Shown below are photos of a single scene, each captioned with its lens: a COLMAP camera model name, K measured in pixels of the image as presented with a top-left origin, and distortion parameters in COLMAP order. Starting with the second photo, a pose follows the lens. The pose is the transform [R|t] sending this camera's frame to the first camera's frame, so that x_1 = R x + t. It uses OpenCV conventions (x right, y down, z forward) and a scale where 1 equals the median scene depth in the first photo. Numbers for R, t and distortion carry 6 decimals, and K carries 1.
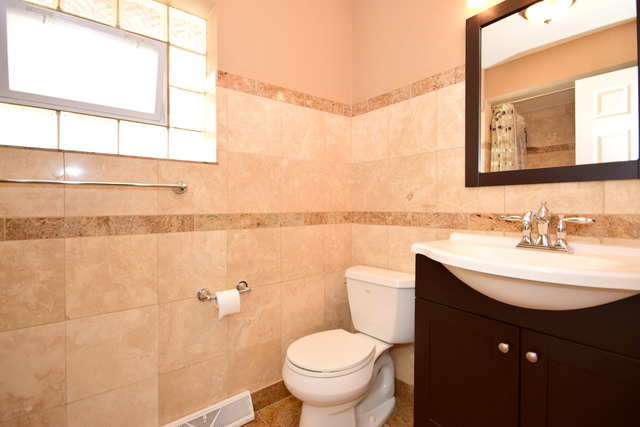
lens RADIAL K [[308.0, 0, 320.9], [0, 308.0, 210.2], [0, 0, 1]] dist [0.010996, -0.008498]
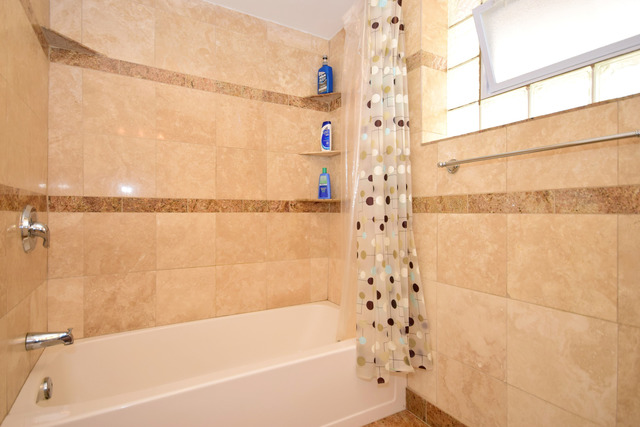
lens RADIAL K [[331.4, 0, 320.6], [0, 331.4, 212.5], [0, 0, 1]] dist [0.000487, 0.000299]
pose [[-0.163992, 0.002104, -0.986460, 0.296203], [-0.007050, 0.999970, 0.003305, 0.083075], [0.986437, 0.007497, -0.163972, 0.561760]]
